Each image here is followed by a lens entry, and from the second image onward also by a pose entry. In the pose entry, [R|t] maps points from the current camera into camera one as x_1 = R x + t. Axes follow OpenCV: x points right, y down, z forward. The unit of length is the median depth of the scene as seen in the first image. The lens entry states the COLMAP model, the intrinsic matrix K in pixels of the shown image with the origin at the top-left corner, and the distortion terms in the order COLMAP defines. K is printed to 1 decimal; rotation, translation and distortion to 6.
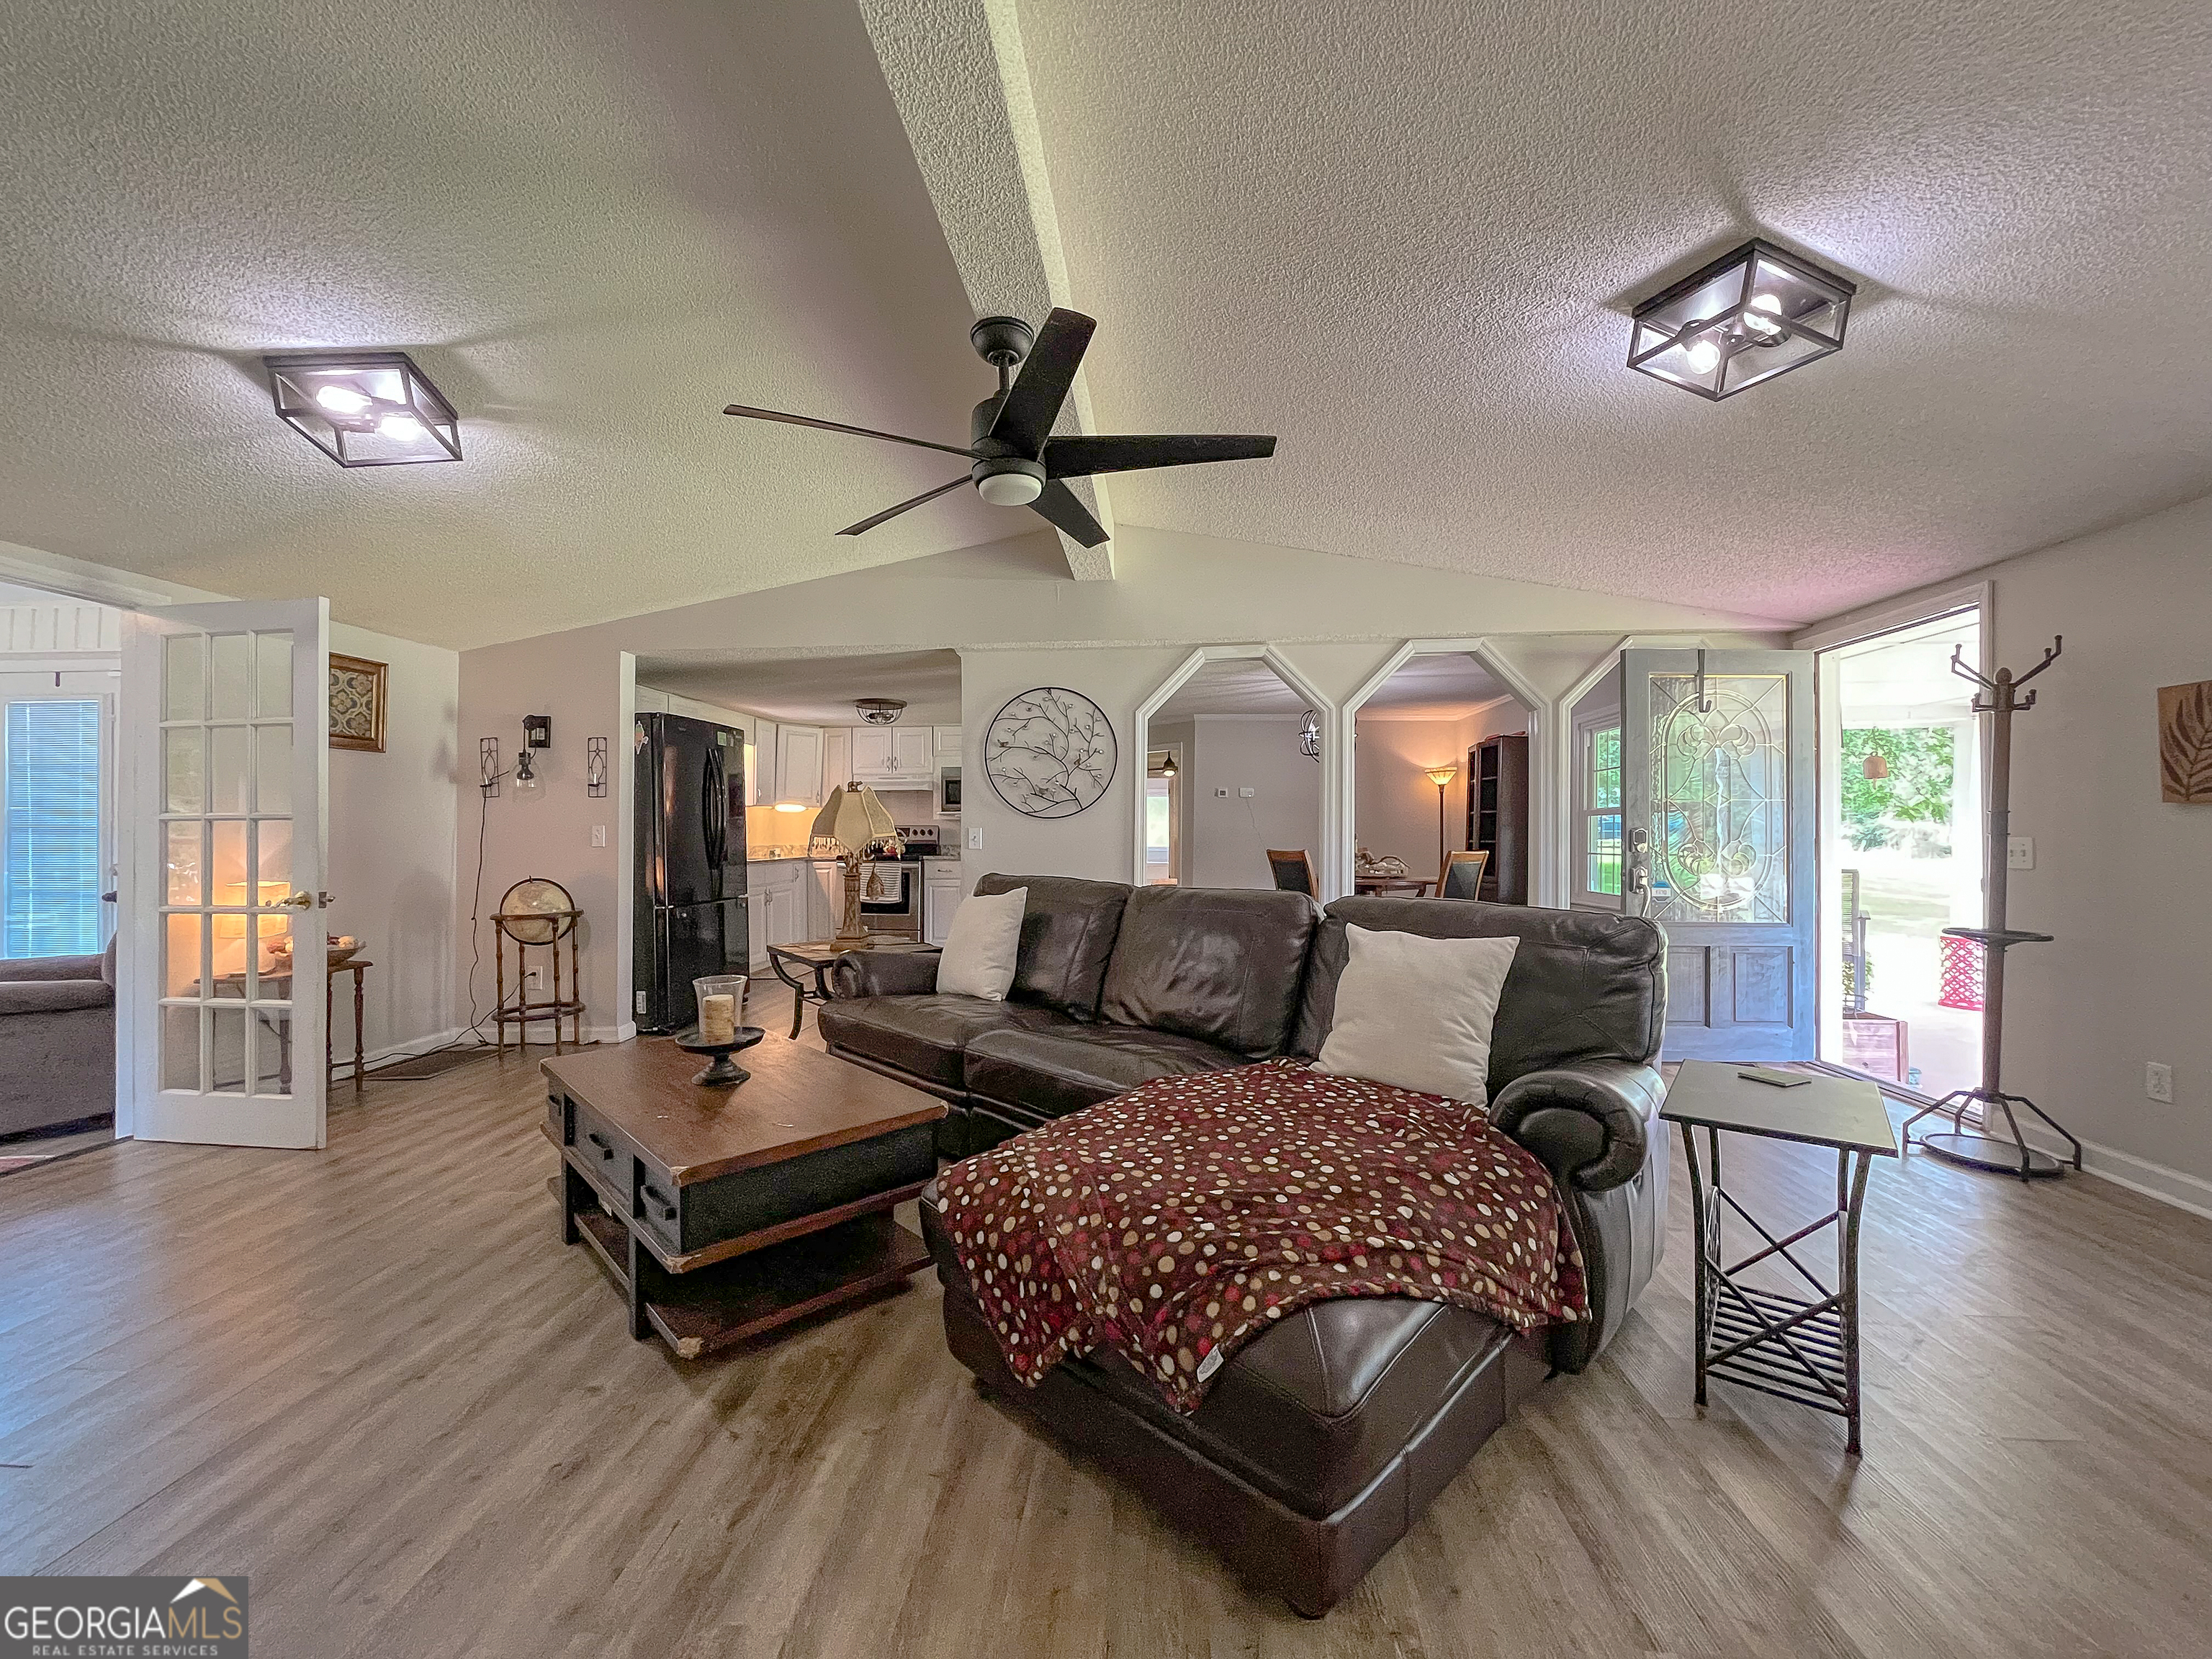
lens RADIAL K [[893.0, 0, 1104.7], [0, 893.0, 825.1], [0, 0, 1]] dist [-0.002470, -0.000372]
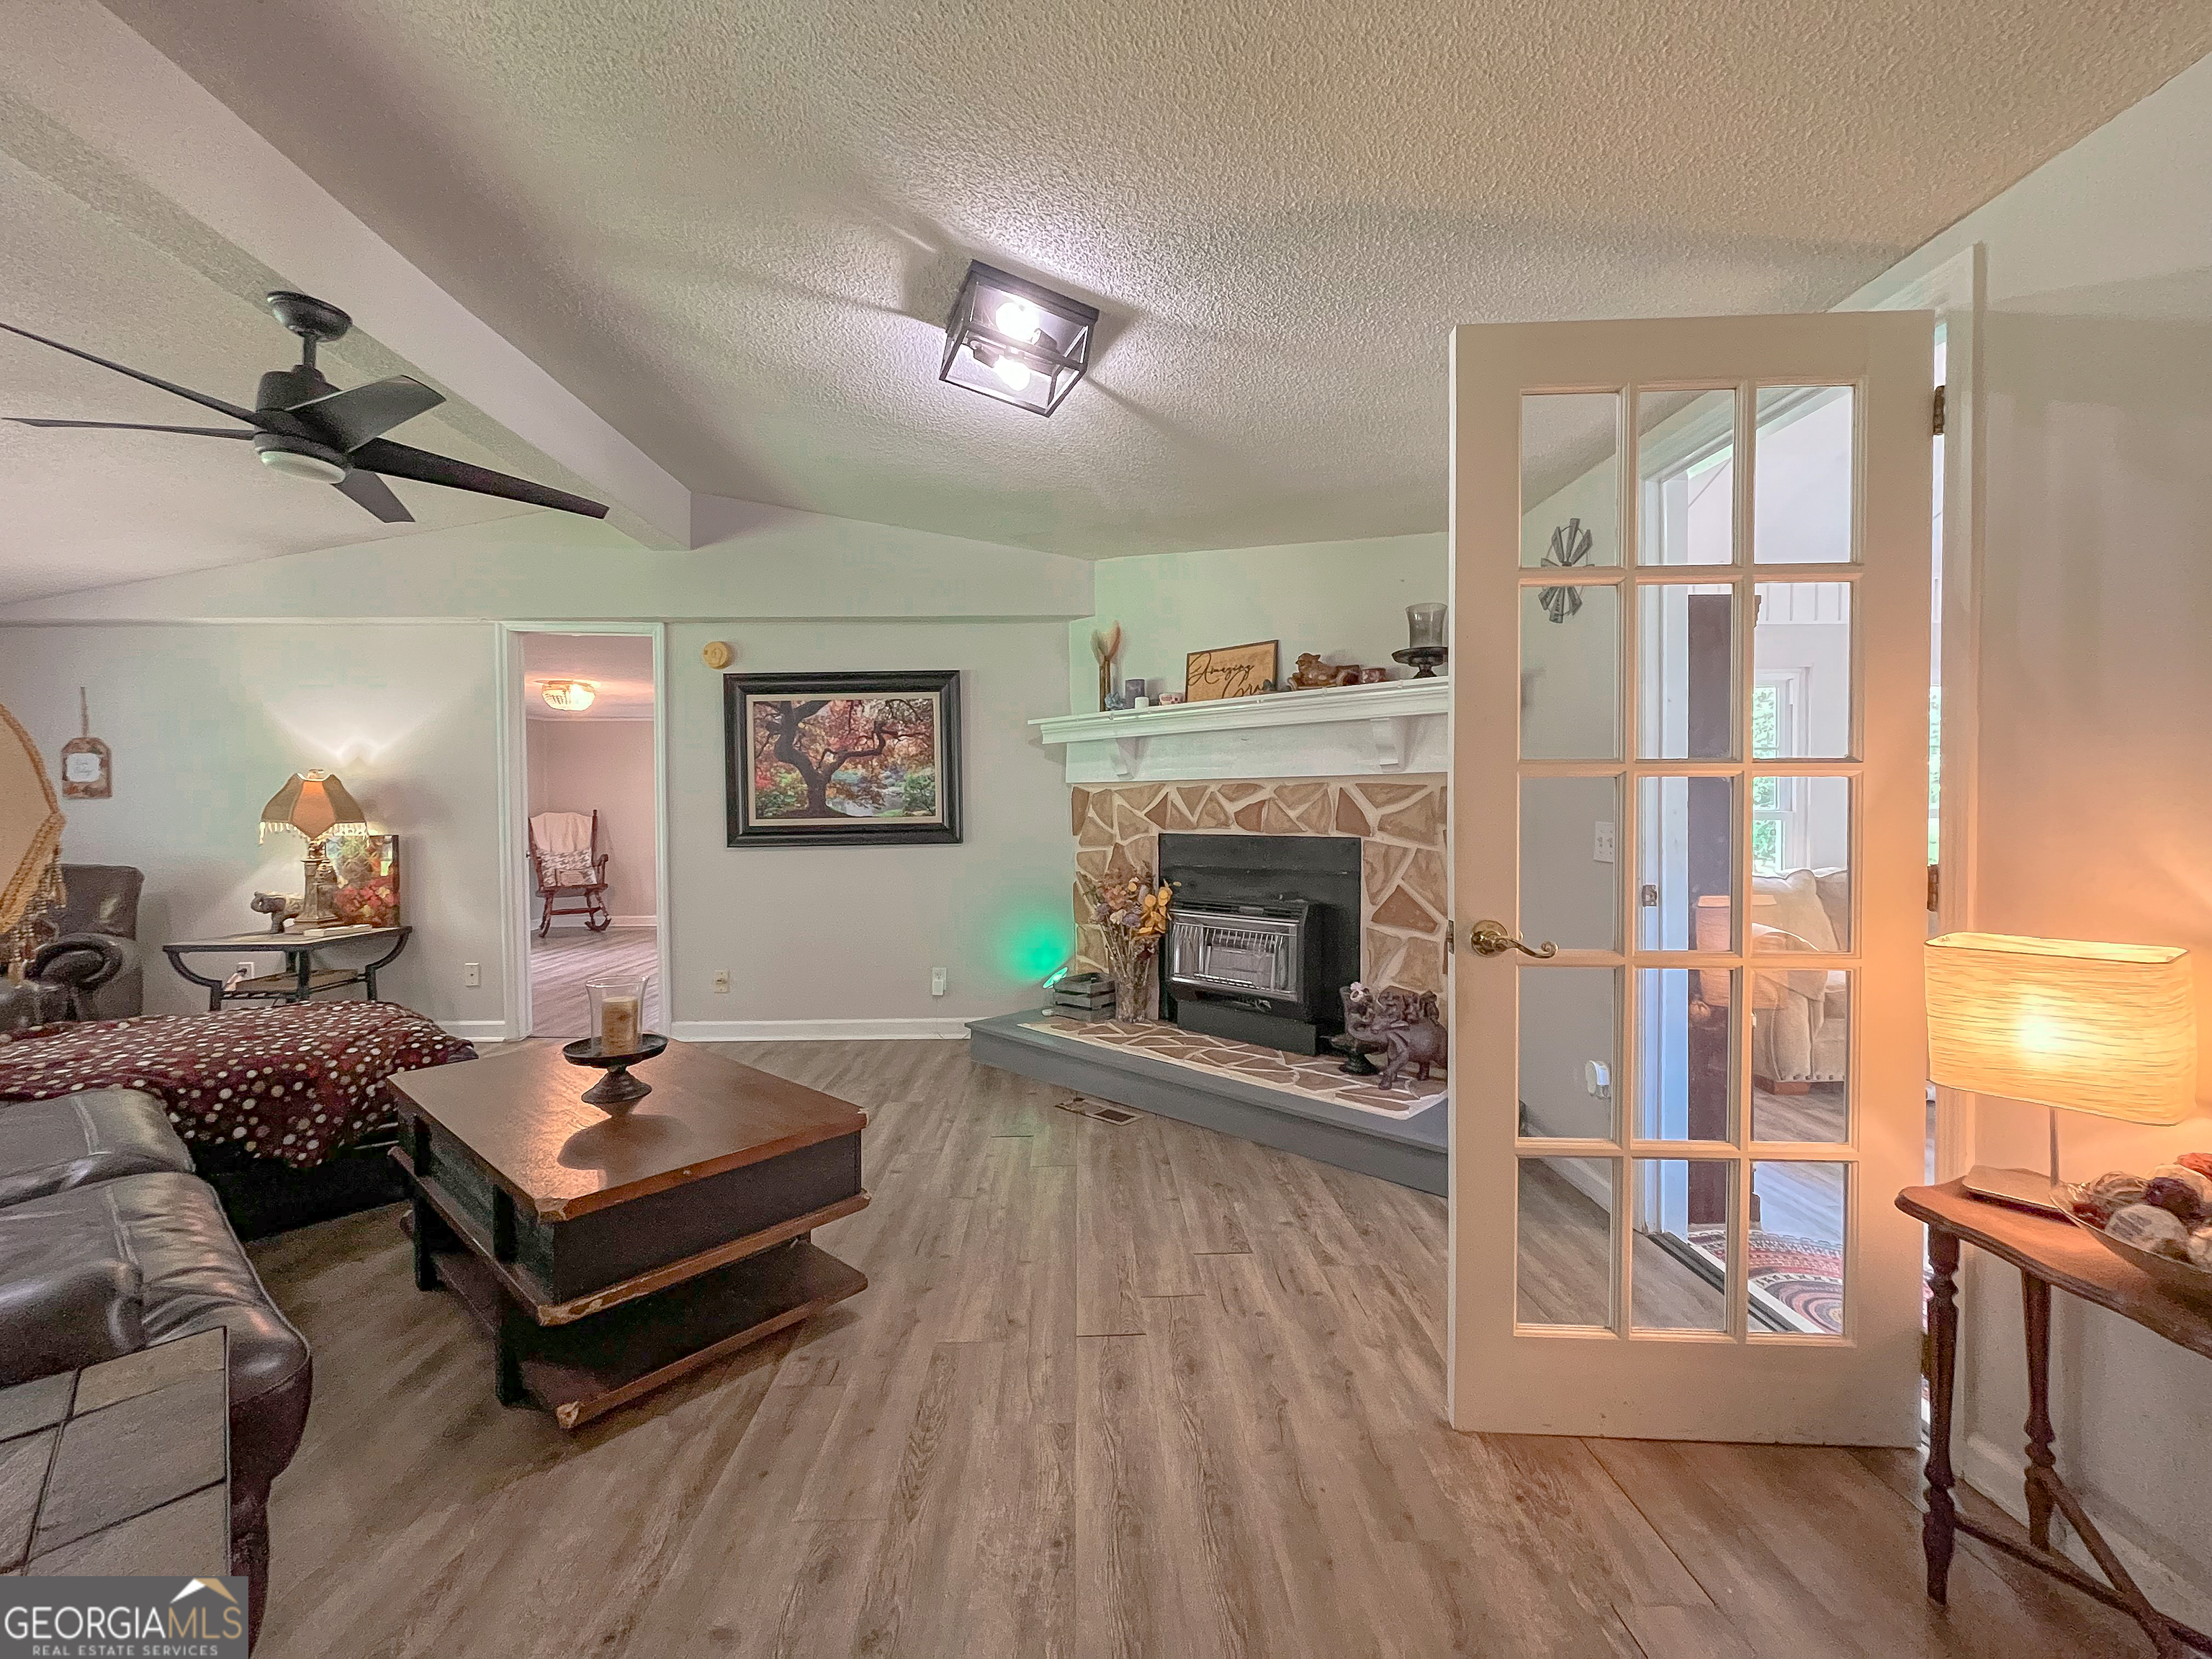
lens RADIAL K [[893.0, 0, 1094.0], [0, 893.0, 825.2], [0, 0, 1]] dist [-0.002470, -0.000372]
pose [[-0.995712, 0.007936, -0.092169, -0.577791], [0.007542, 0.999961, 0.004627, 0.015896], [0.092202, 0.003912, -0.995733, 1.356181]]
